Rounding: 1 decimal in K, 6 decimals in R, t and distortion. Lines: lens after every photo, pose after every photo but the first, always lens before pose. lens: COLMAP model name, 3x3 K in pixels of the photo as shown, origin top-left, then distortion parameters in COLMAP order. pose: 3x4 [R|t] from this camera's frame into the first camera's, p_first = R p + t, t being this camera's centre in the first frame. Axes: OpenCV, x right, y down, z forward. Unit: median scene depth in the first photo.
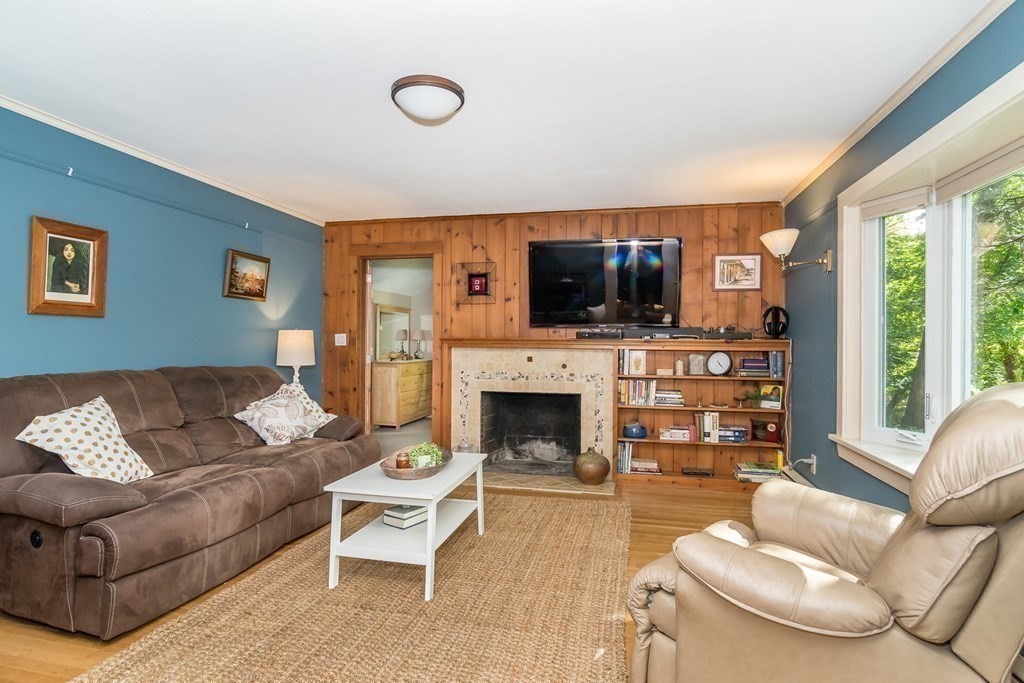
lens RADIAL K [[558.2, 0, 509.0], [0, 558.2, 335.4], [0, 0, 1]] dist [-0.001307, -0.000376]
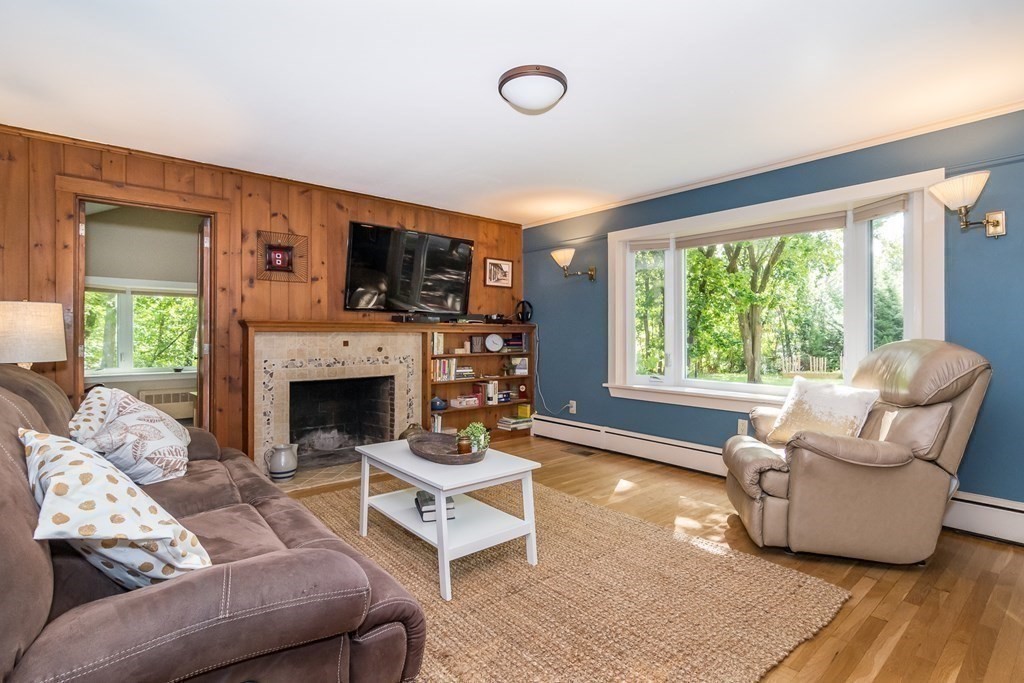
lens RADIAL K [[495.6, 0, 546.2], [0, 495.6, 326.4], [0, 0, 1]] dist [-0.000813, -0.000093]
pose [[0.570204, 0.004334, 0.821492, -0.470917], [-0.003411, 0.999990, -0.002908, 0.014721], [-0.821496, -0.001144, 0.570213, 0.236325]]
